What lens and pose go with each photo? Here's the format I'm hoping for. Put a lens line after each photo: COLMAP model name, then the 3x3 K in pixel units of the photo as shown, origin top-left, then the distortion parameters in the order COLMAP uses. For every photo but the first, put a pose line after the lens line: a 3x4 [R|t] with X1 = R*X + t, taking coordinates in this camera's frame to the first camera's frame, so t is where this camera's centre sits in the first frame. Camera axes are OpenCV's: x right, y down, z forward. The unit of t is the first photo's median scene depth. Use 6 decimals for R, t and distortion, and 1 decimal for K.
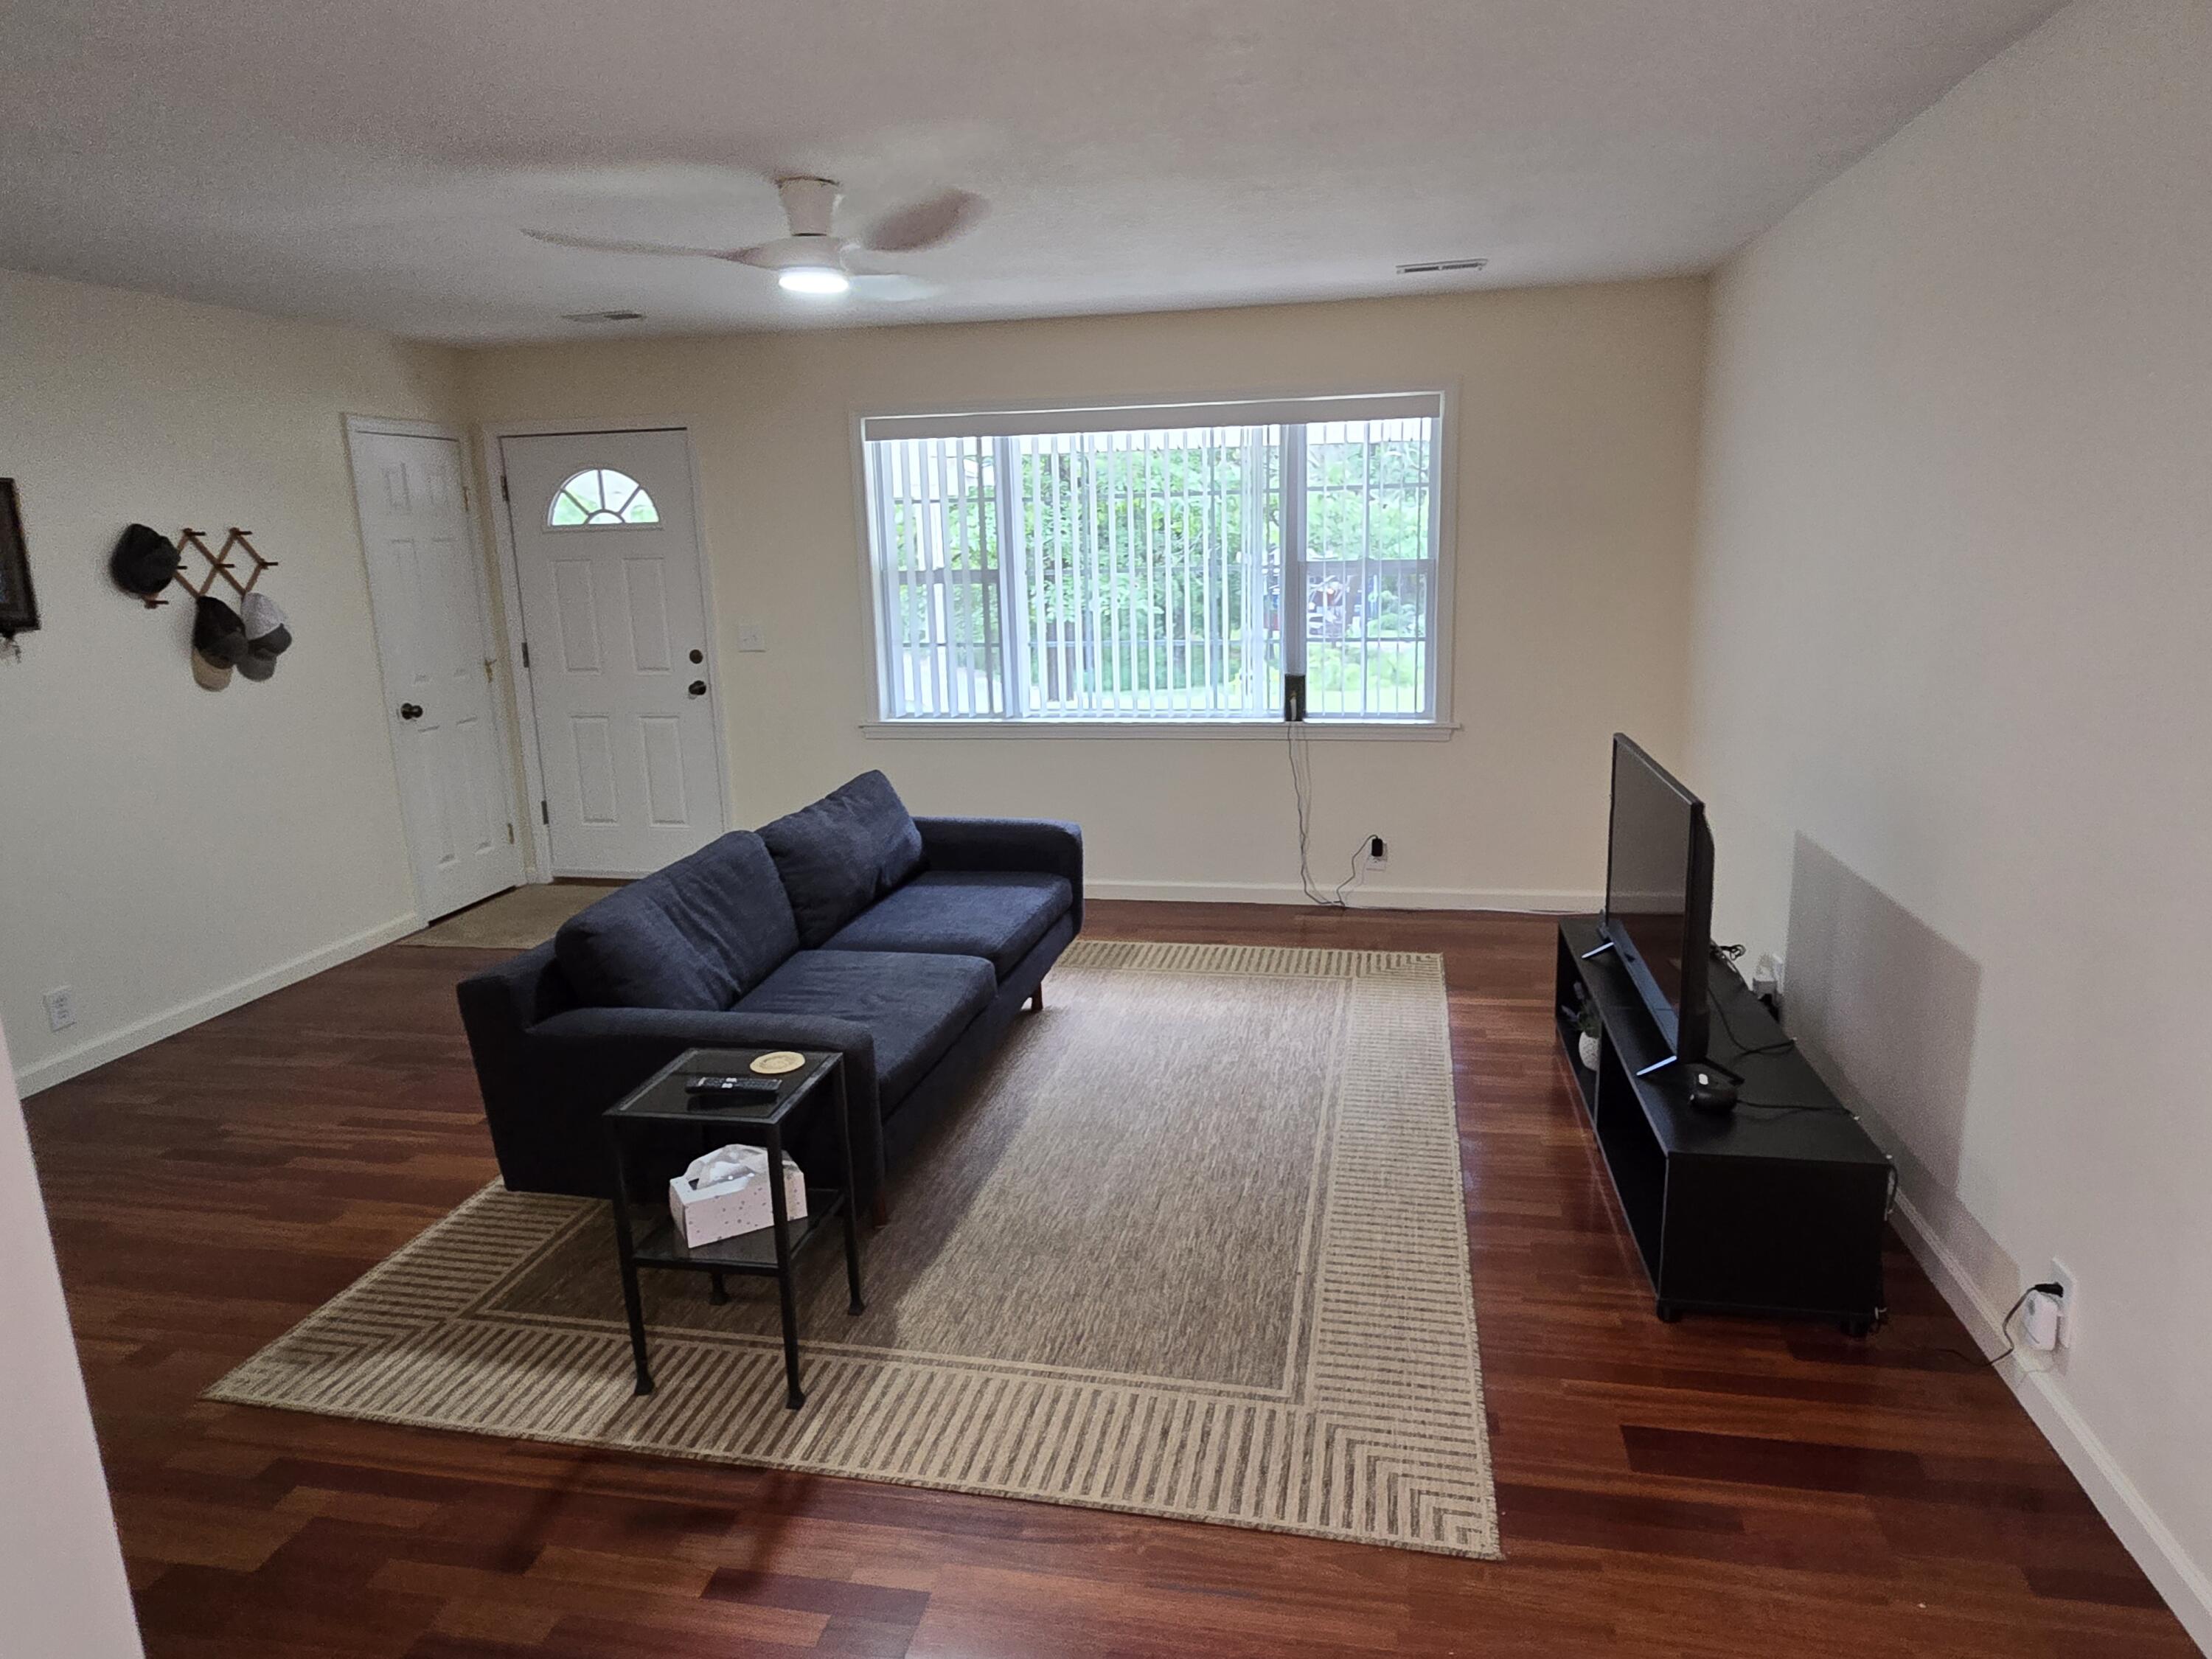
lens RADIAL K [[1336.9, 0, 1119.7], [0, 1336.9, 825.3], [0, 0, 1]] dist [-0.002529, 0.005545]
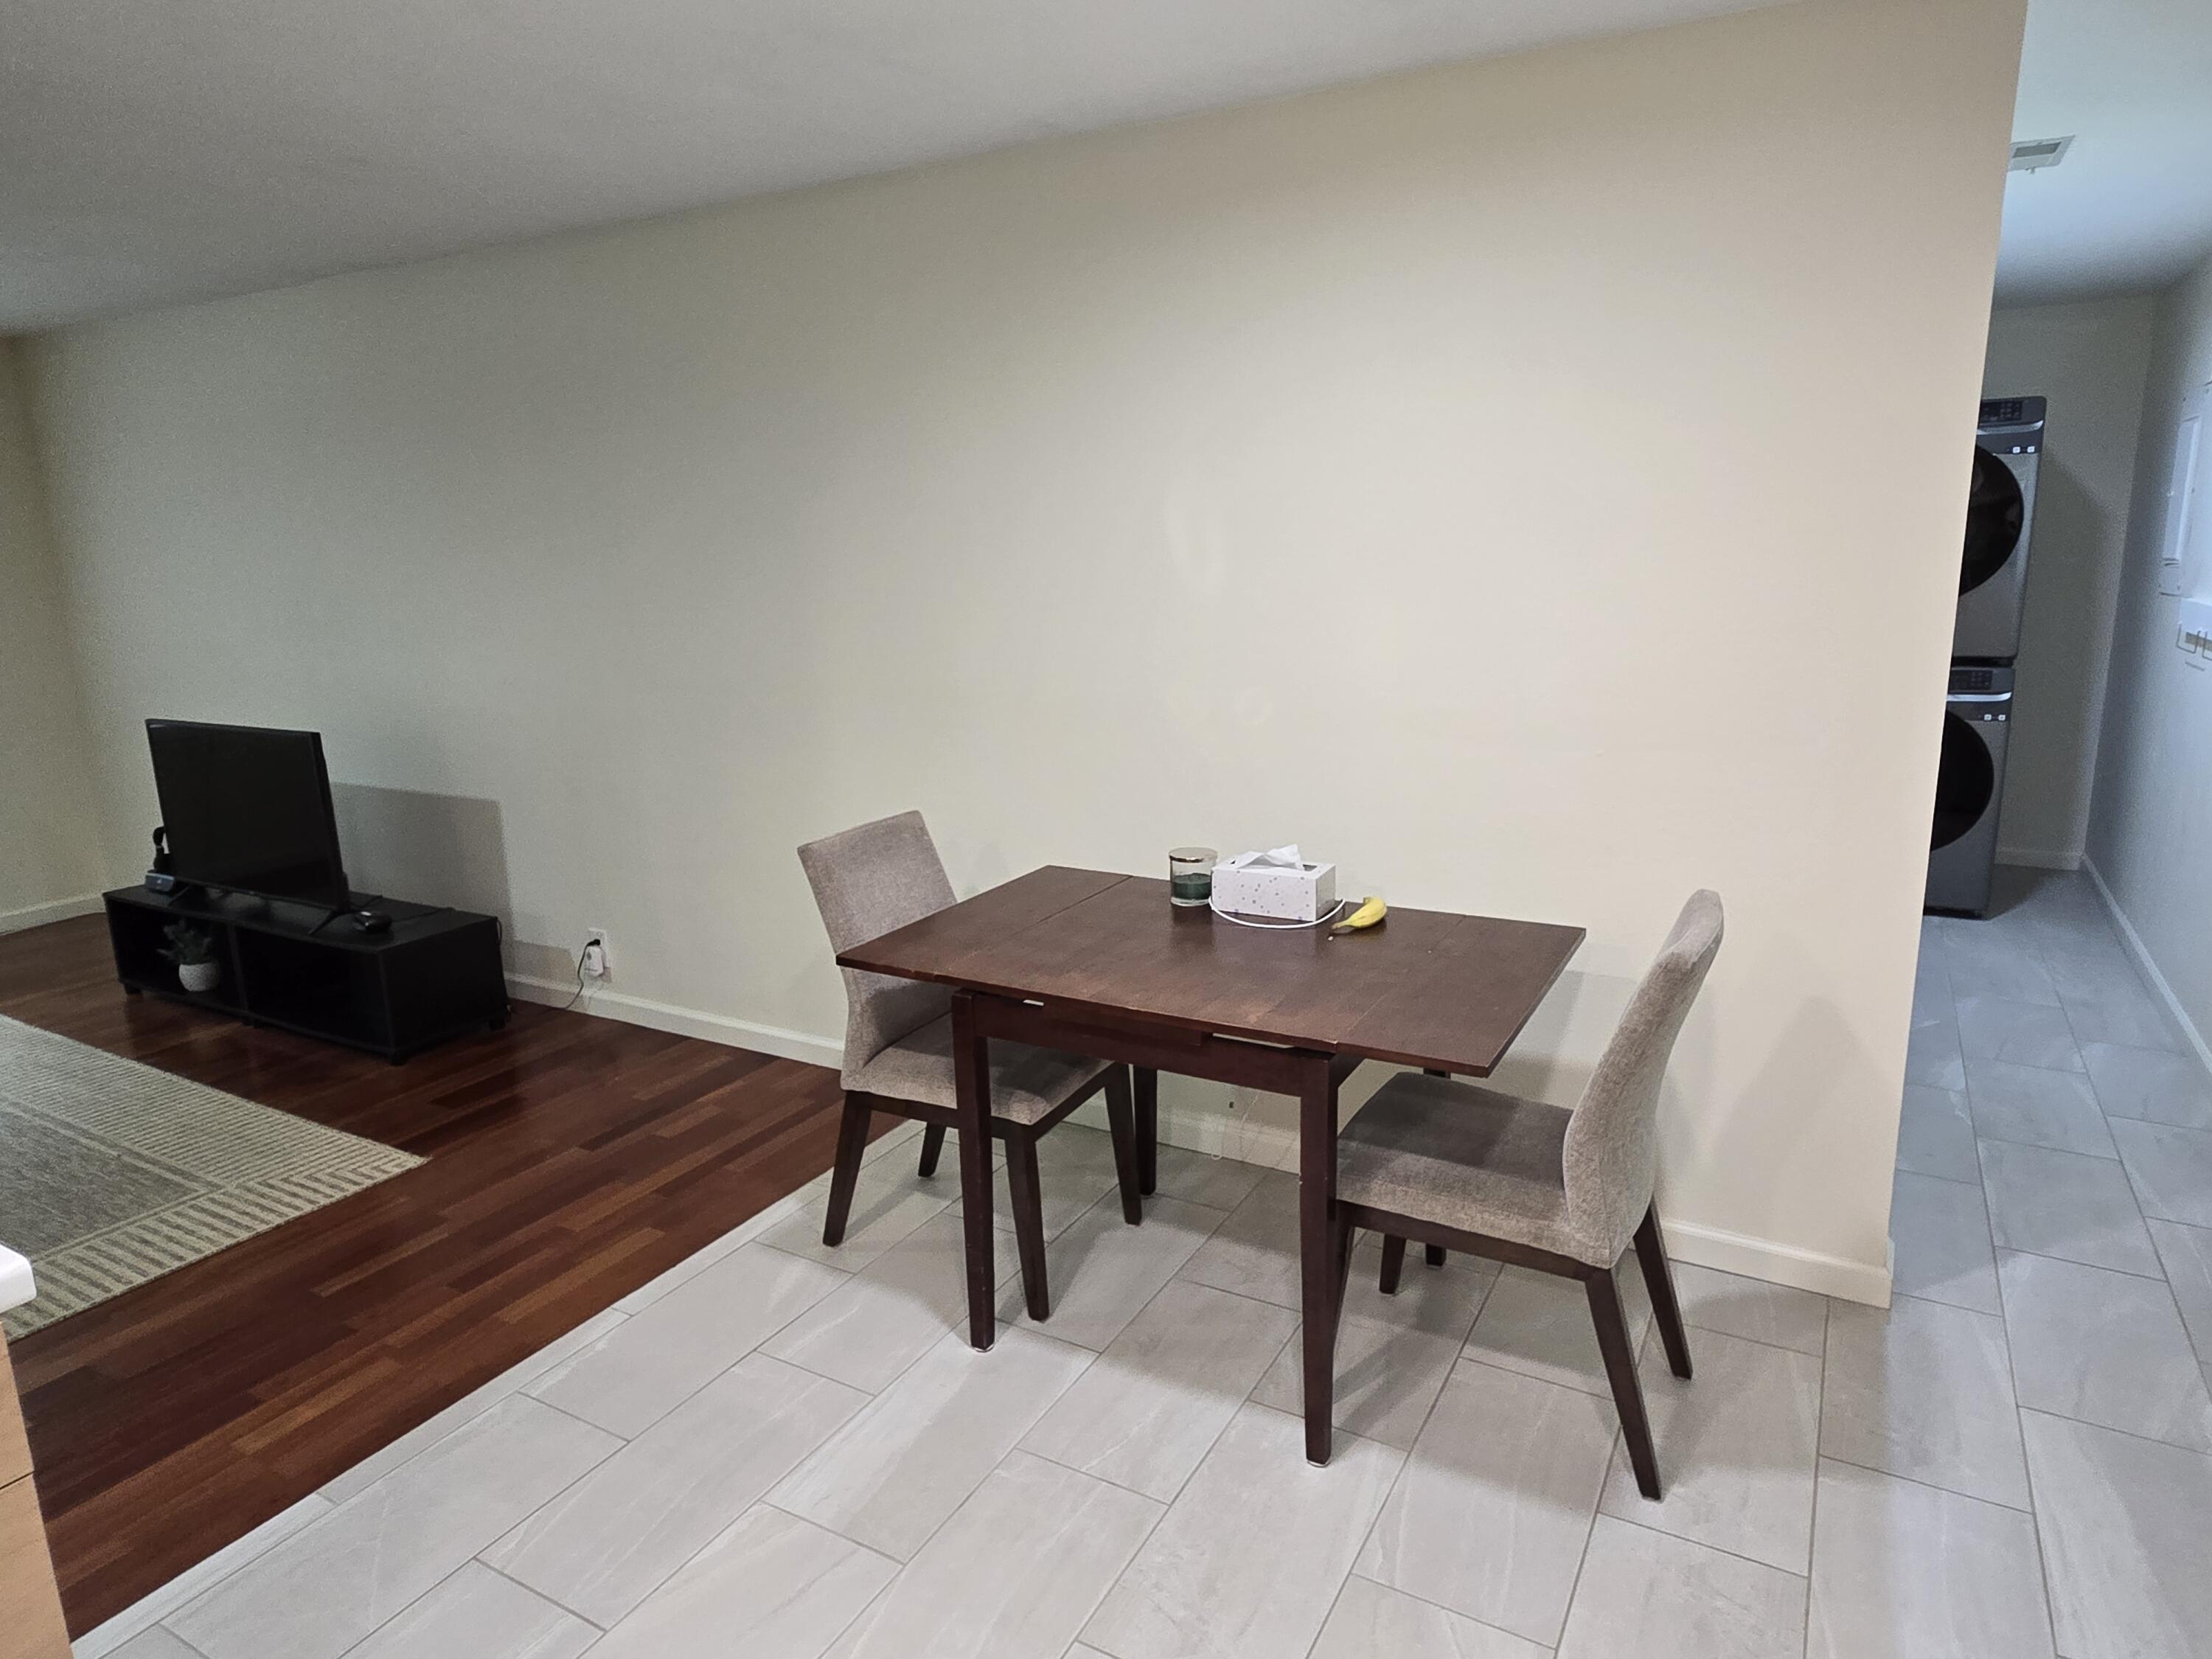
lens RADIAL K [[1336.9, 0, 1119.7], [0, 1336.9, 825.3], [0, 0, 1]] dist [-0.002529, 0.005545]
pose [[0.318722, -0.180386, 0.930525, -0.429428], [0.214829, 0.969924, 0.114441, 0.065883], [-0.923182, 0.163429, 0.347888, -0.205343]]
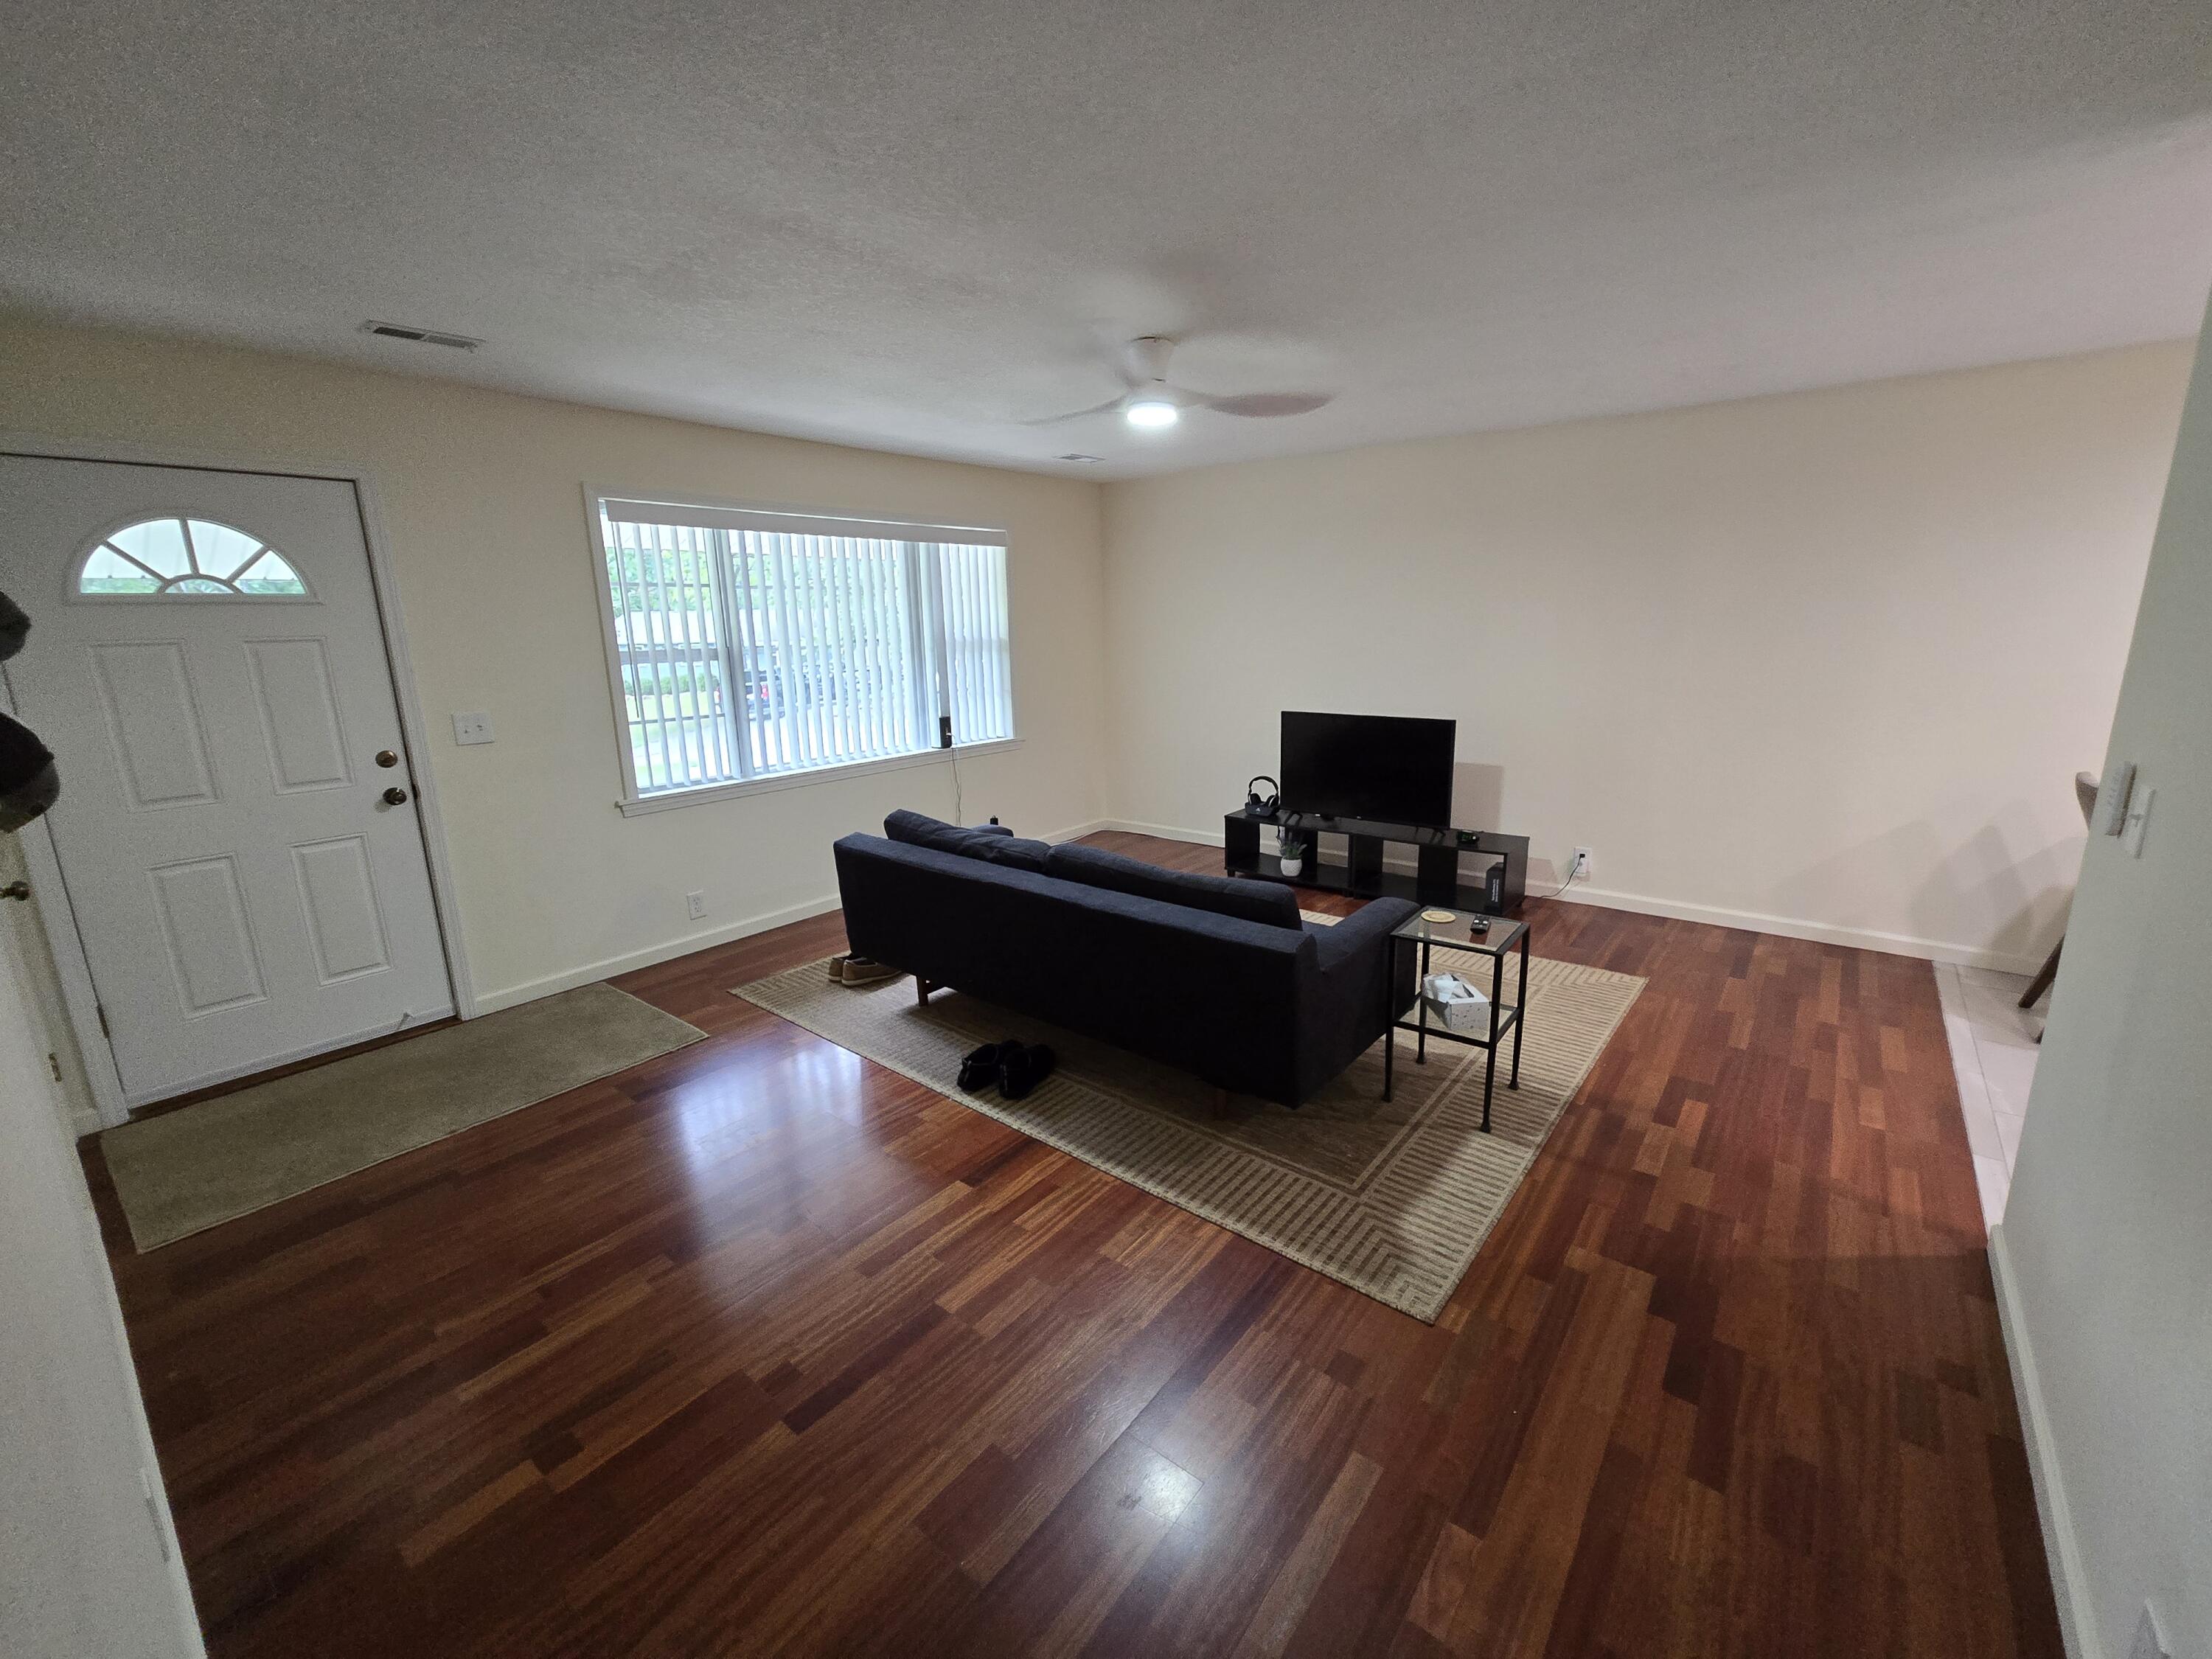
lens RADIAL K [[913.2, 0, 1116.7], [0, 913.2, 827.0], [0, 0, 1]] dist [-0.002059, 0.000027]
pose [[0.461323, -0.181498, 0.868470, -0.829076], [0.199929, 0.974942, 0.097549, -0.069261], [-0.864413, 0.128630, 0.486050, 0.467922]]
